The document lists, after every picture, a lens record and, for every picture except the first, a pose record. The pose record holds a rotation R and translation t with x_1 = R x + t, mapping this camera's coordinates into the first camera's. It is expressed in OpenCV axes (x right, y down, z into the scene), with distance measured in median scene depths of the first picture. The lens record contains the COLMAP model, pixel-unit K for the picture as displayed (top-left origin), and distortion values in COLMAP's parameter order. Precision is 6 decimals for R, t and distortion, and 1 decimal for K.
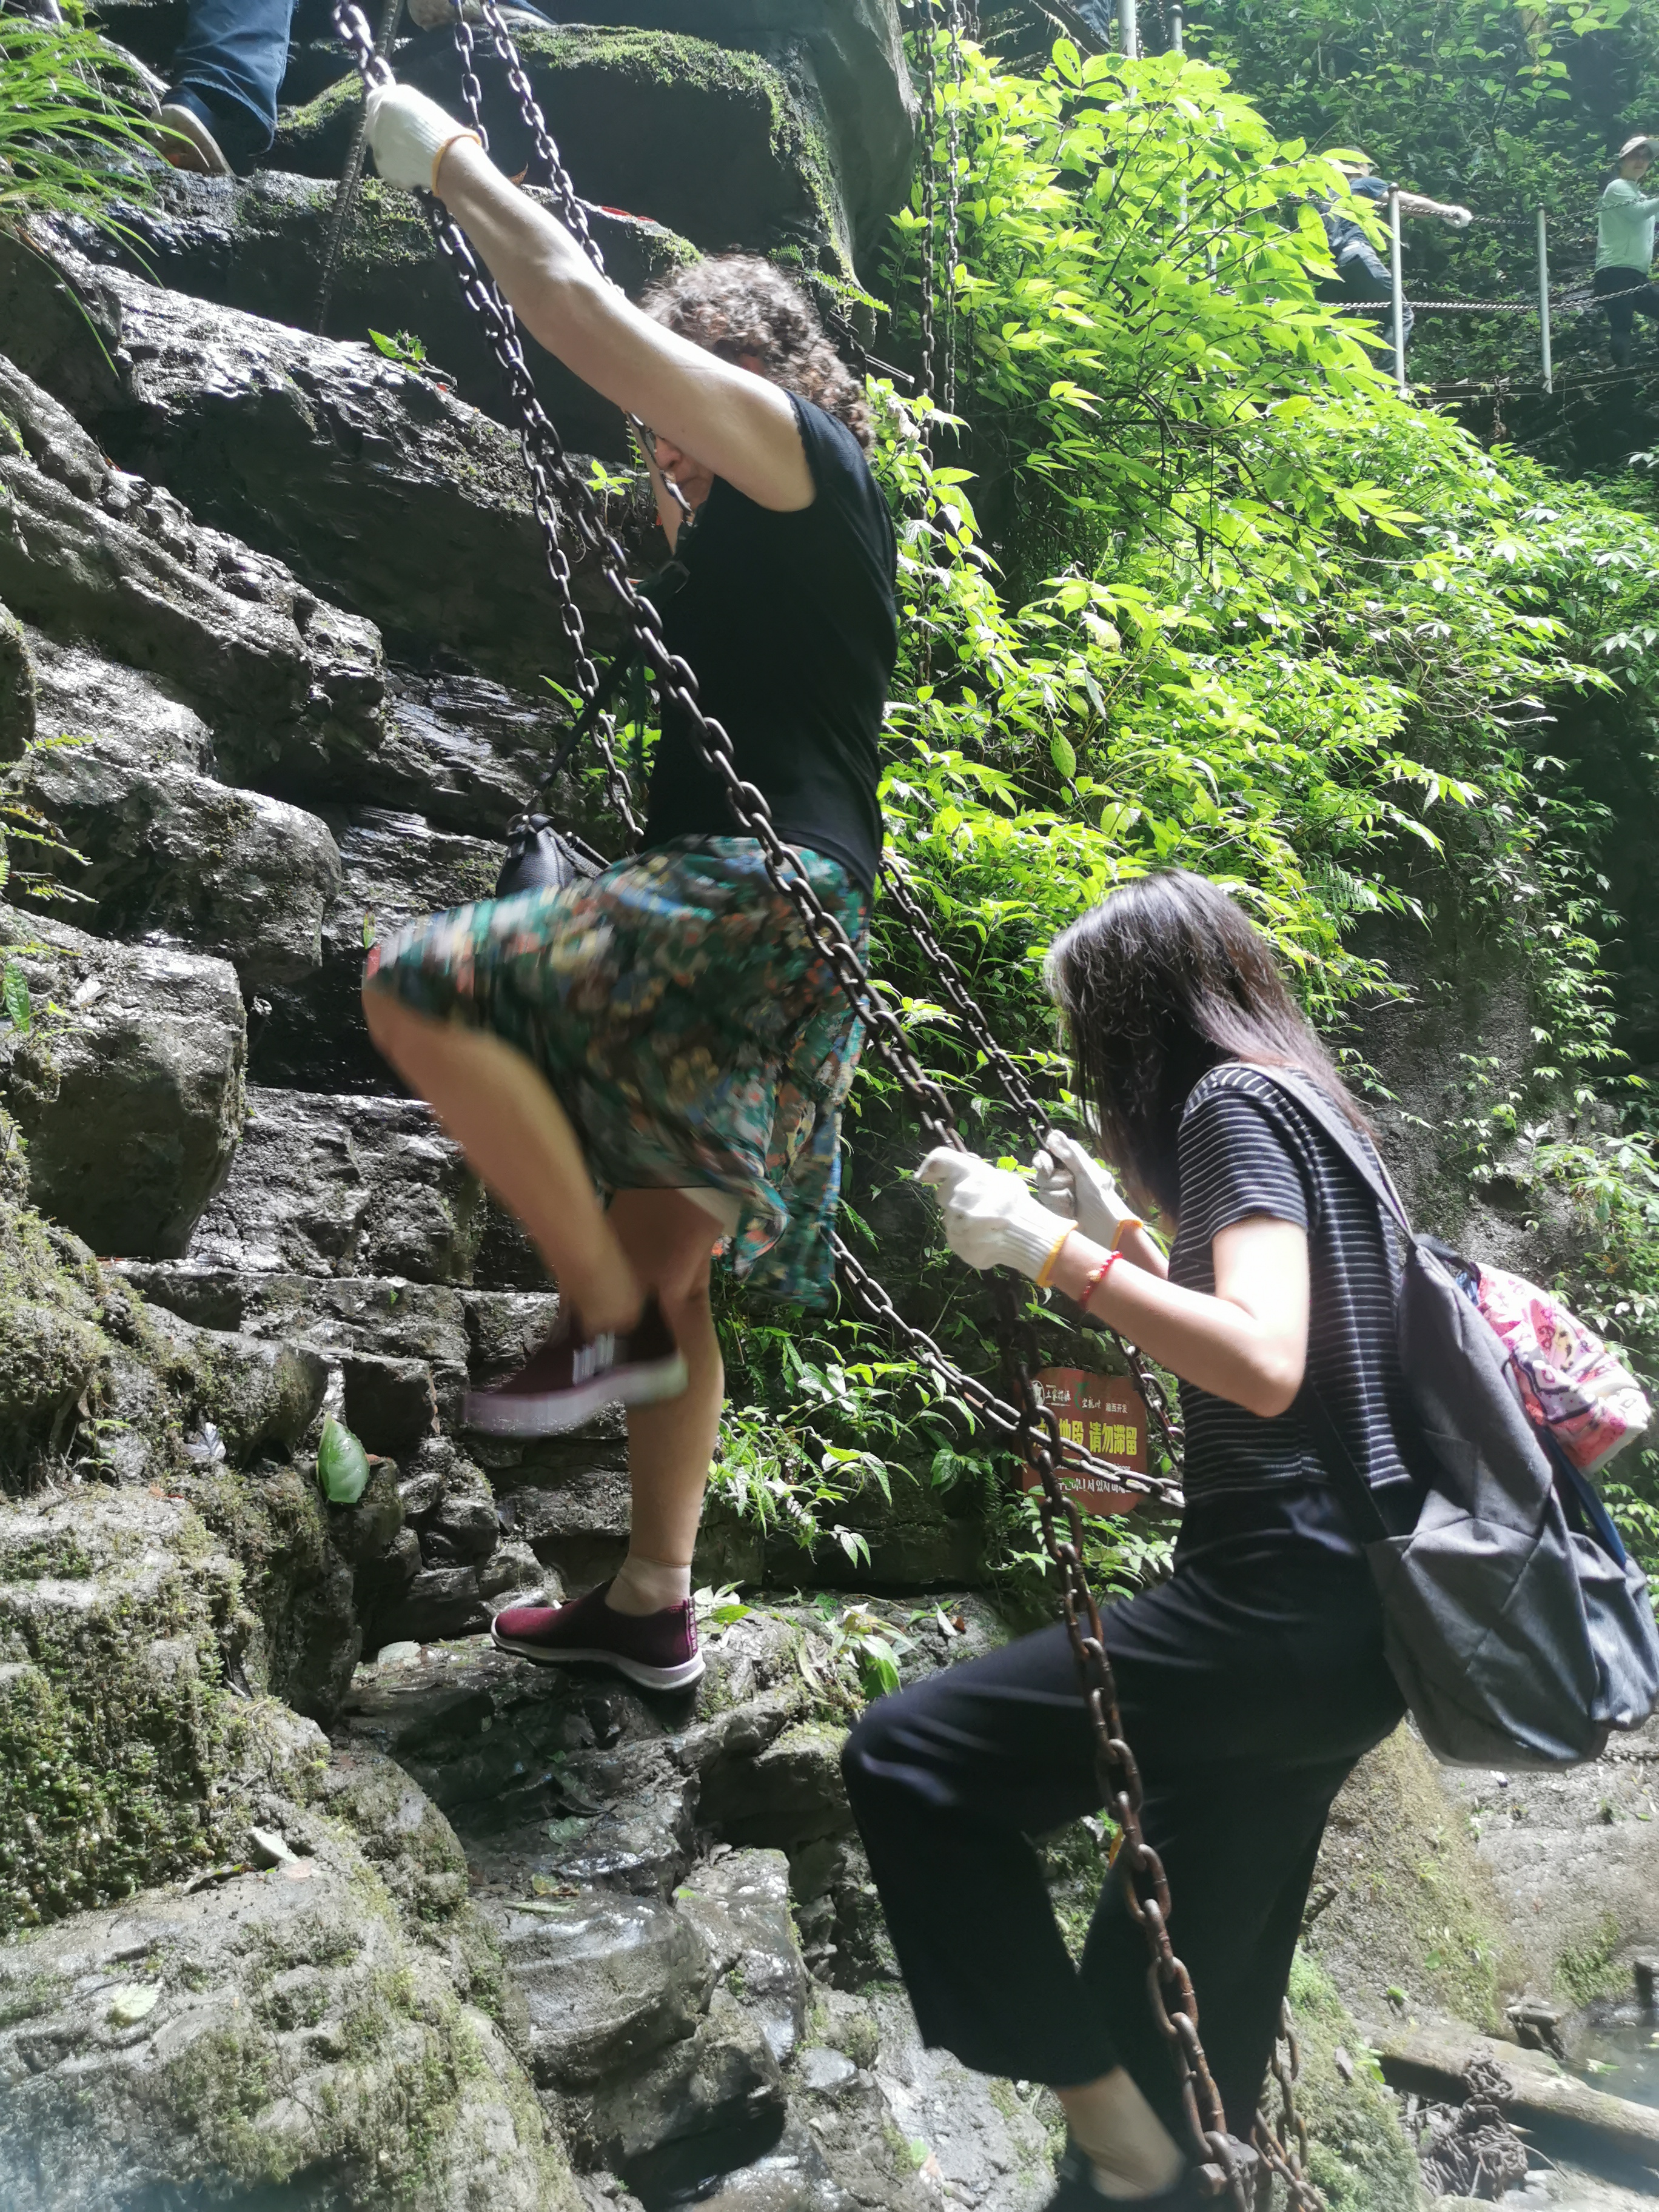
lens RADIAL K [[1724.3, 0, 827.0], [0, 1724.3, 1111.7], [0, 0, 1]] dist [0.067572, -0.083256]
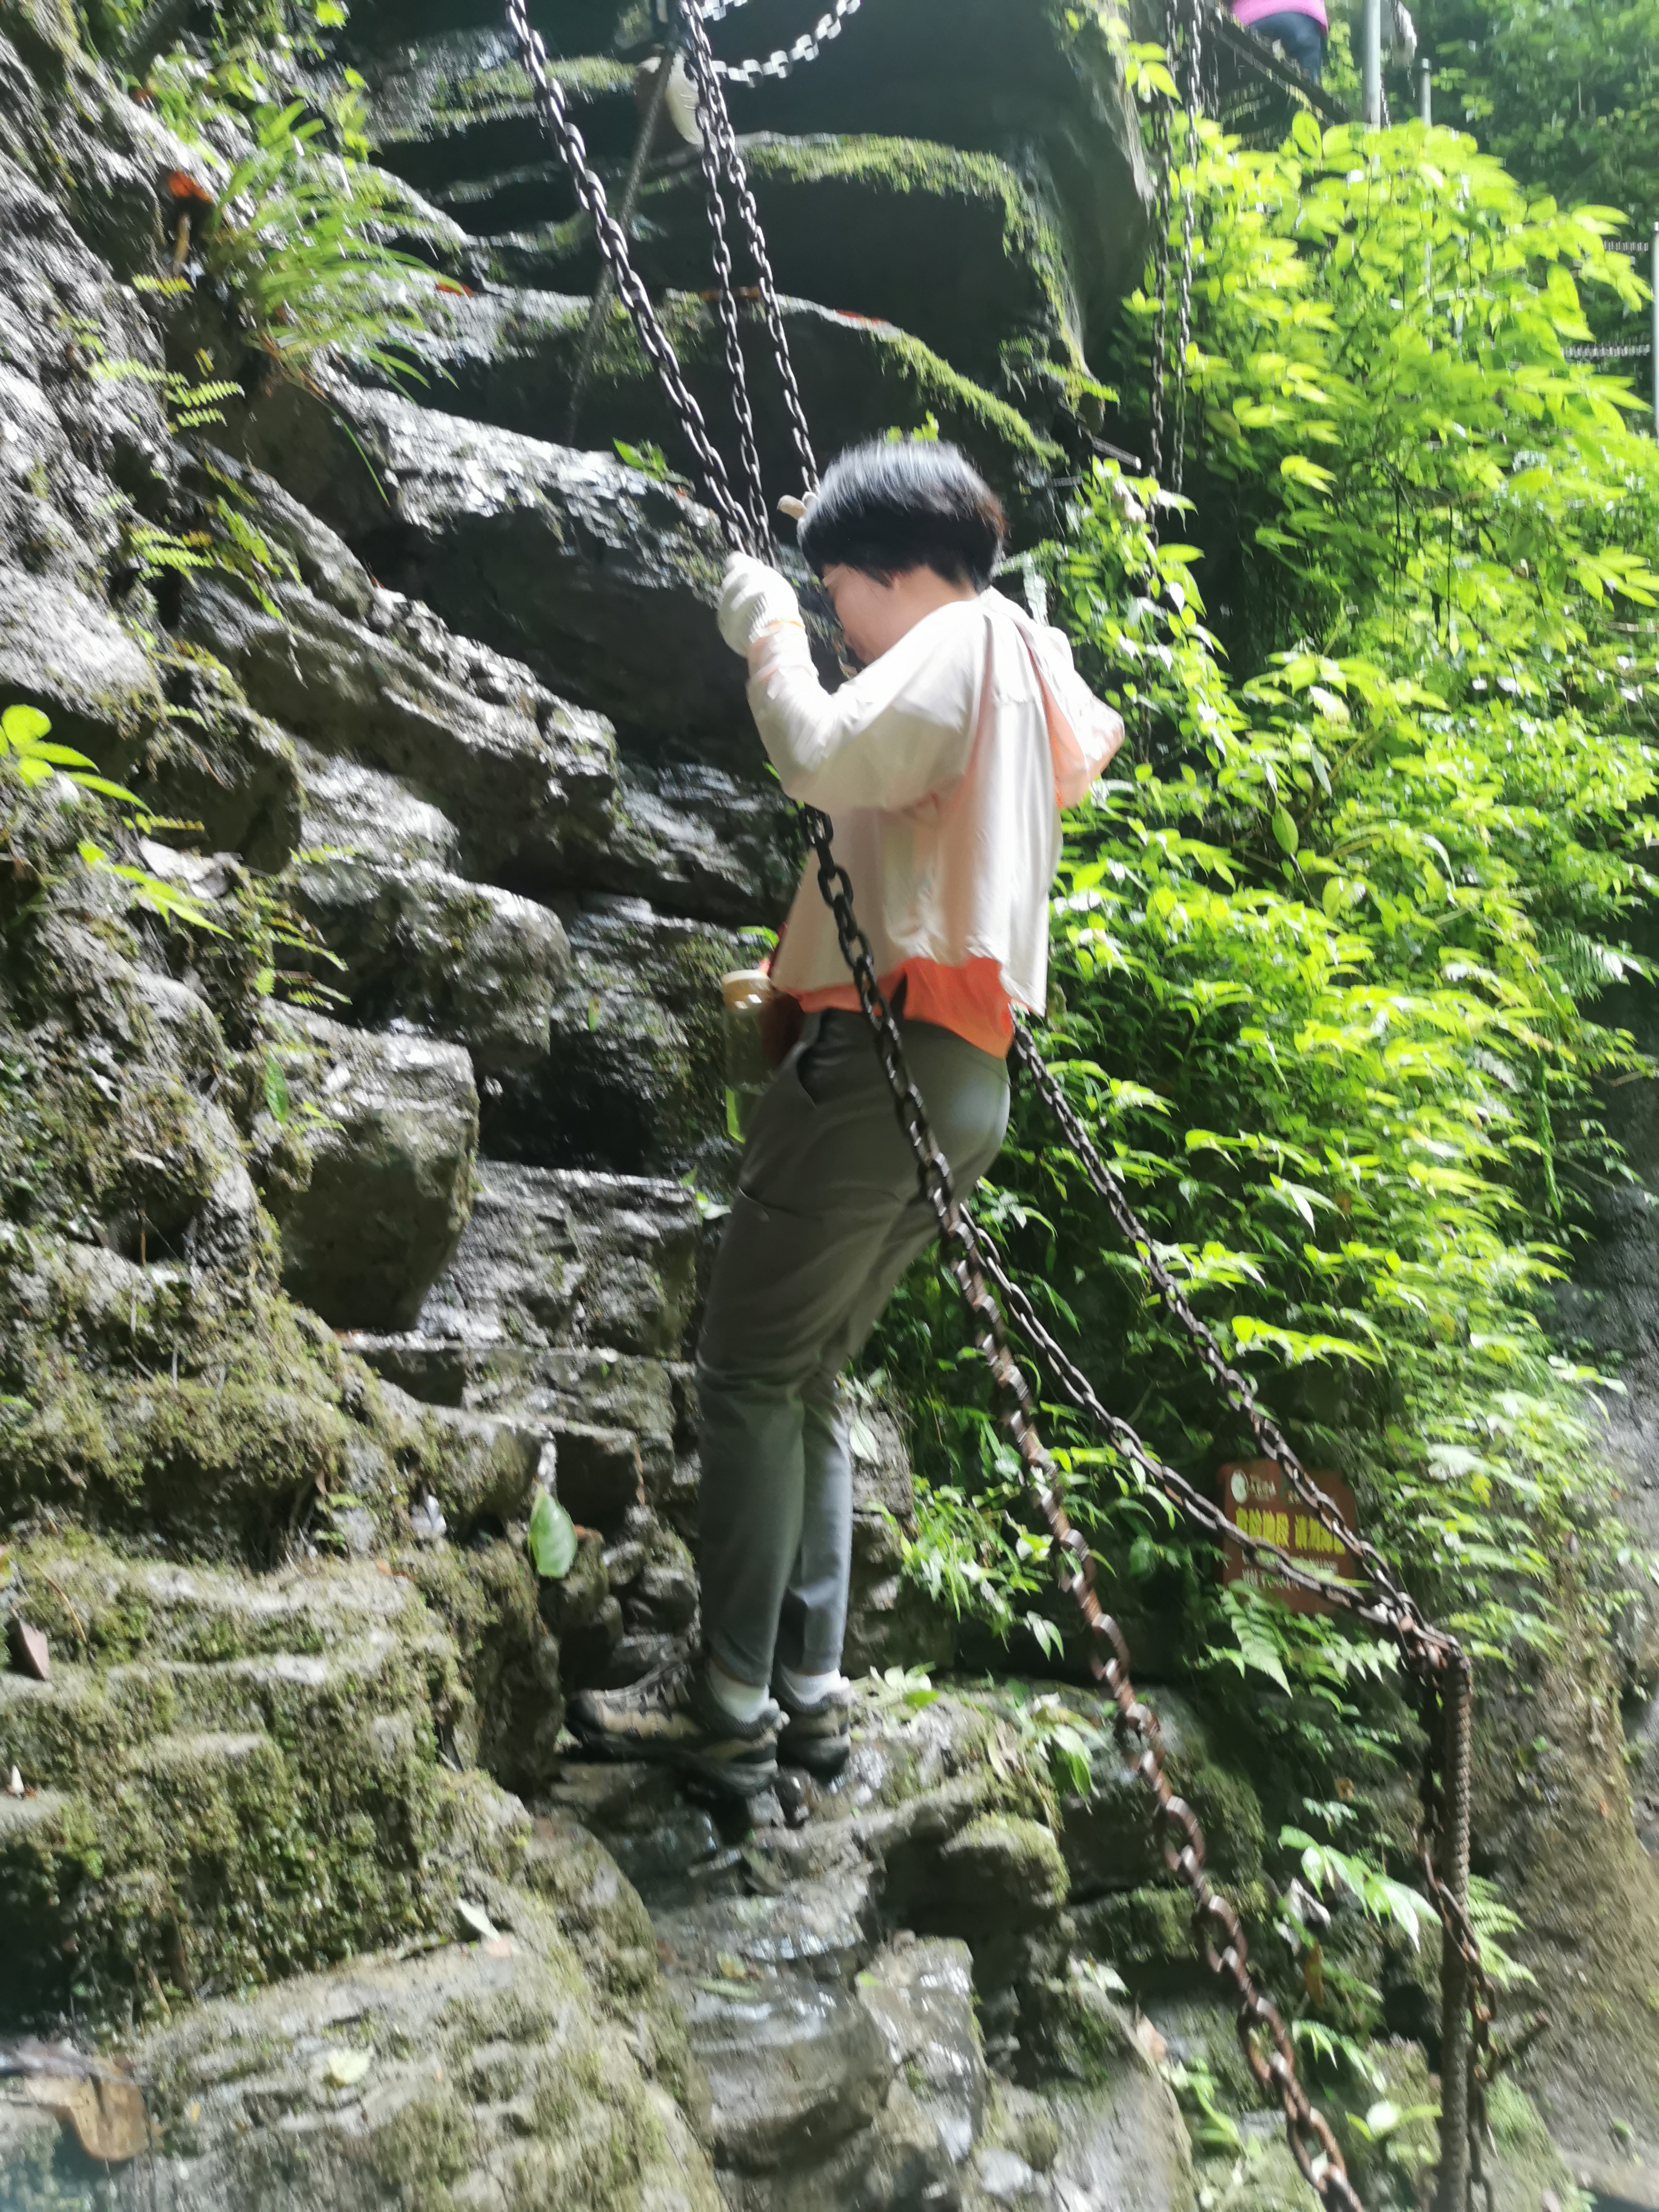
lens RADIAL K [[1725.6, 0, 808.6], [0, 1725.6, 1110.7], [0, 0, 1]] dist [0.050039, -0.060190]
pose [[0.990793, 0.026778, -0.132707, 0.004408], [-0.029918, 0.999316, -0.021727, -0.027325], [0.132035, 0.025497, 0.990917, -0.016051]]
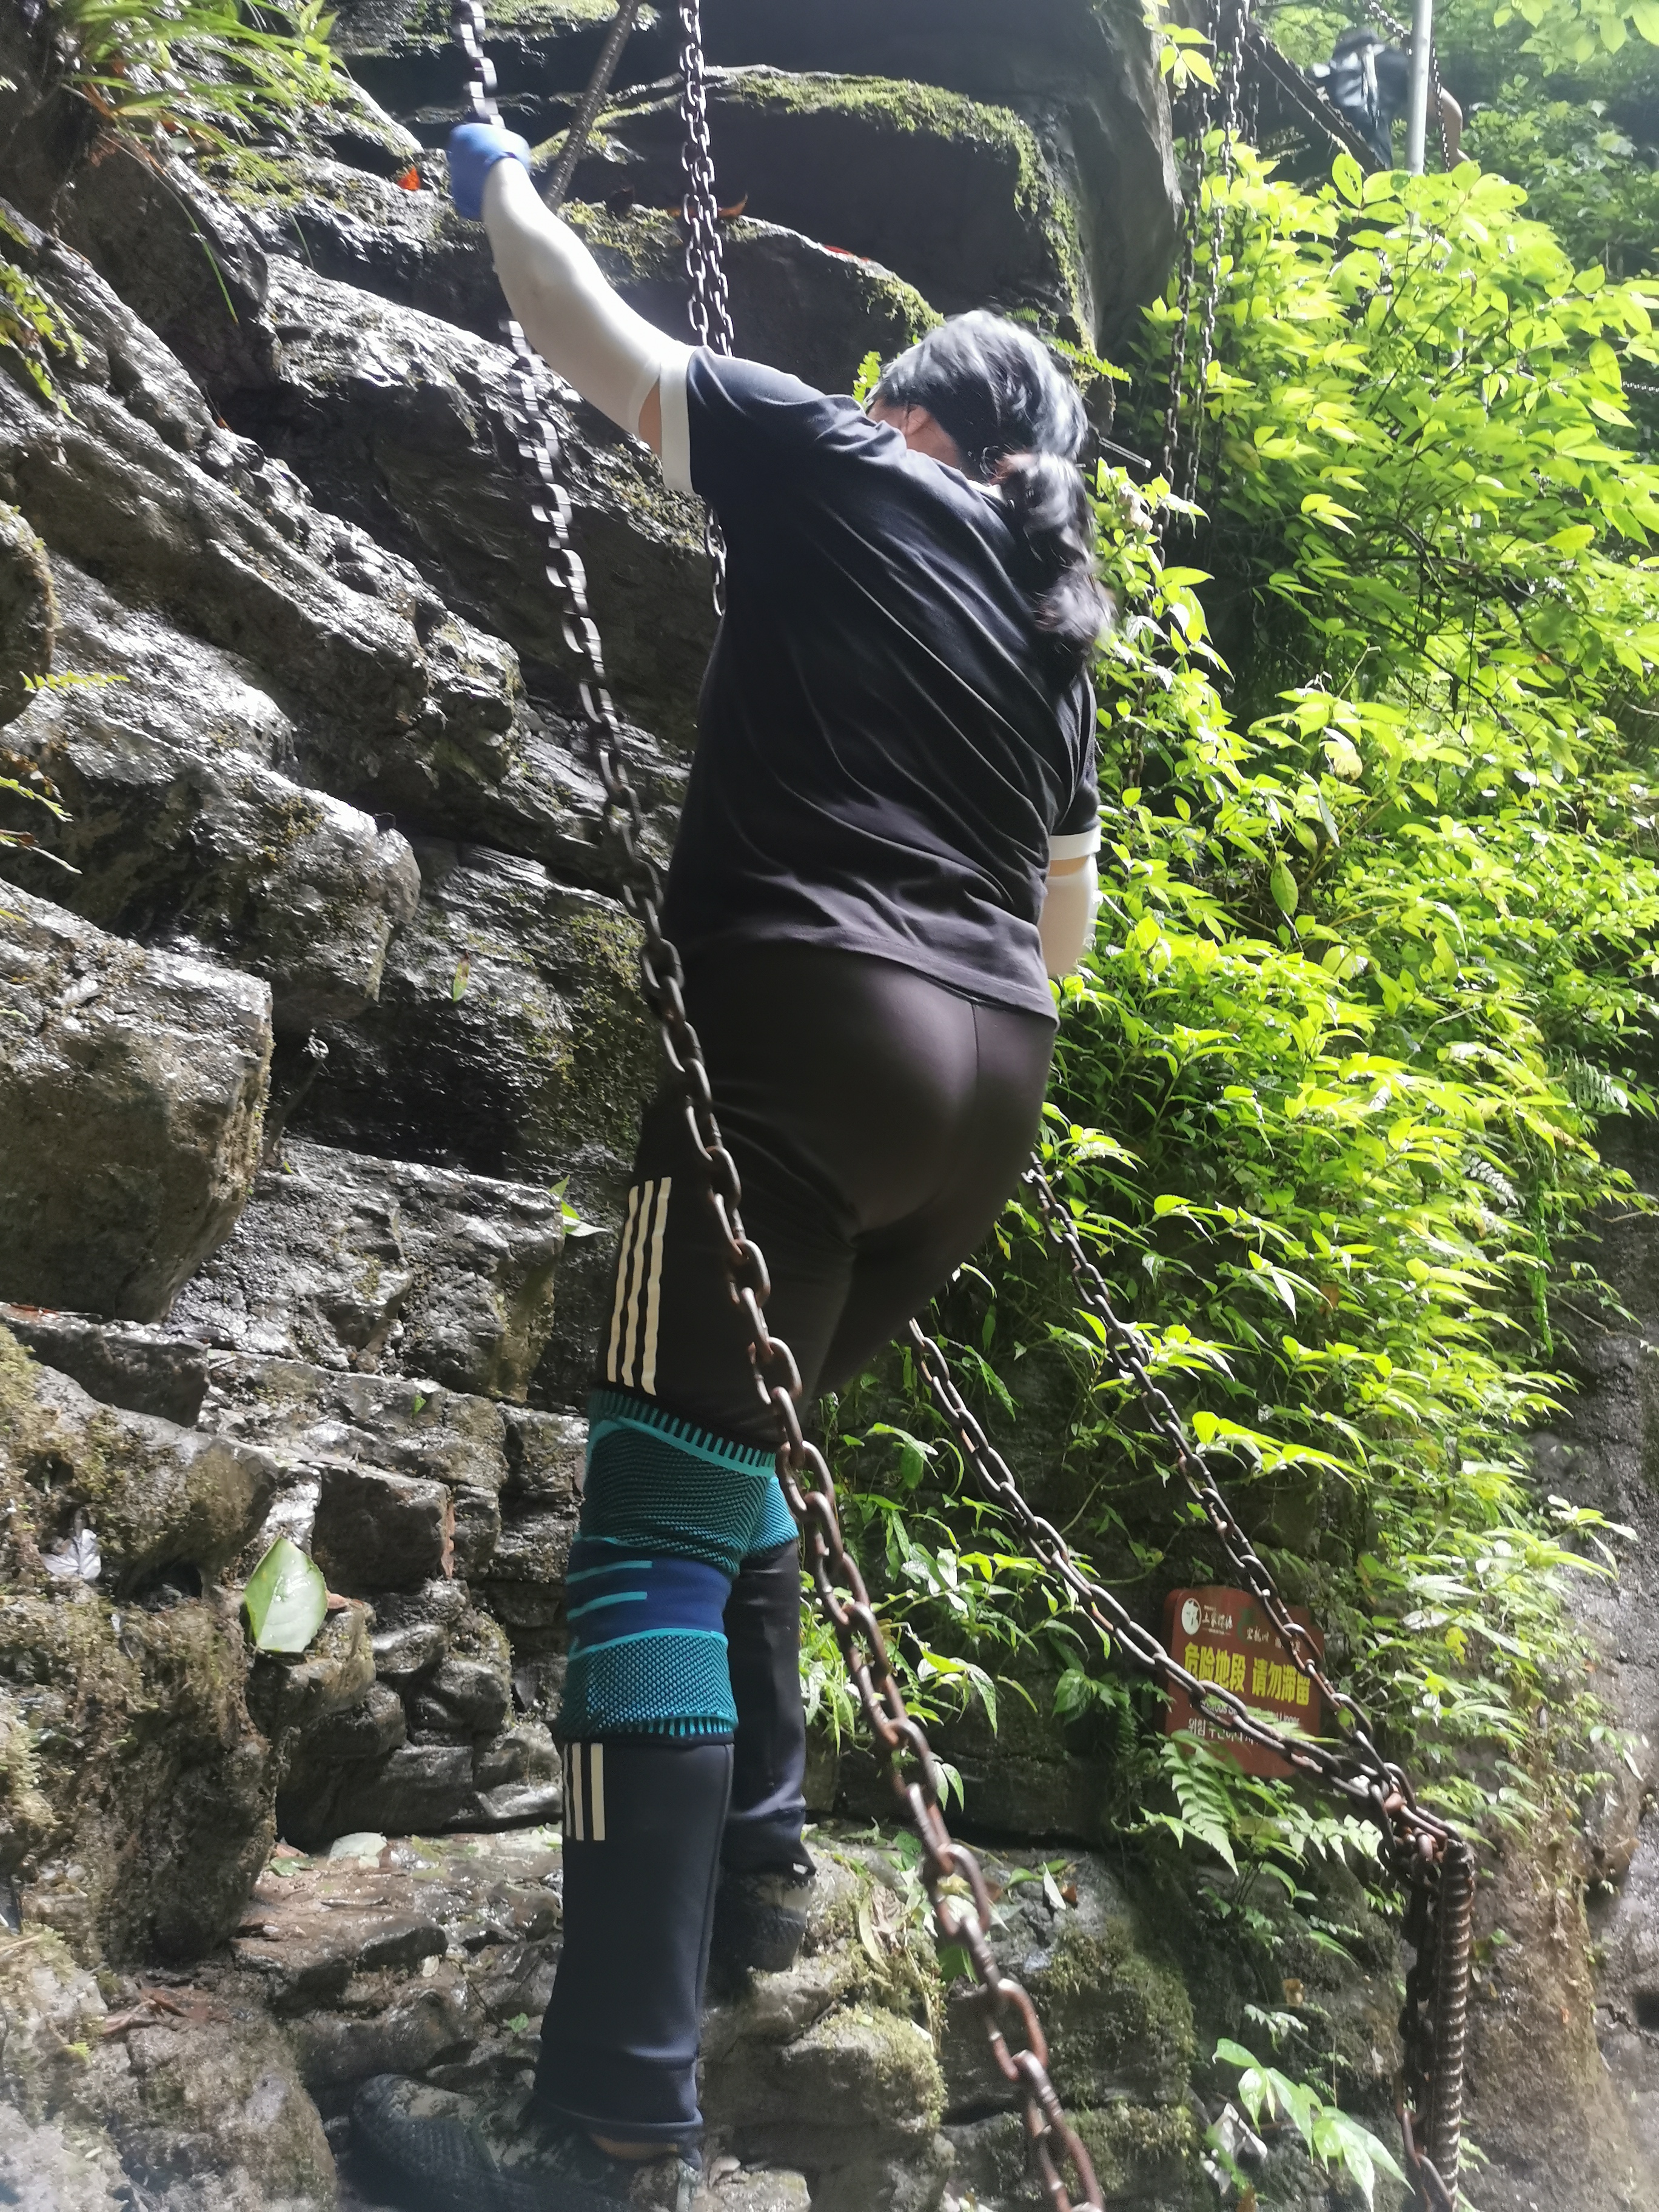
lens RADIAL K [[1714.8, 0, 824.1], [0, 1714.8, 1106.8], [0, 0, 1]] dist [0.055227, -0.067137]
pose [[0.988696, 0.094156, -0.116685, 0.025781], [-0.105147, 0.990200, -0.091916, 0.019871], [0.106887, 0.103146, 0.988906, 0.172874]]
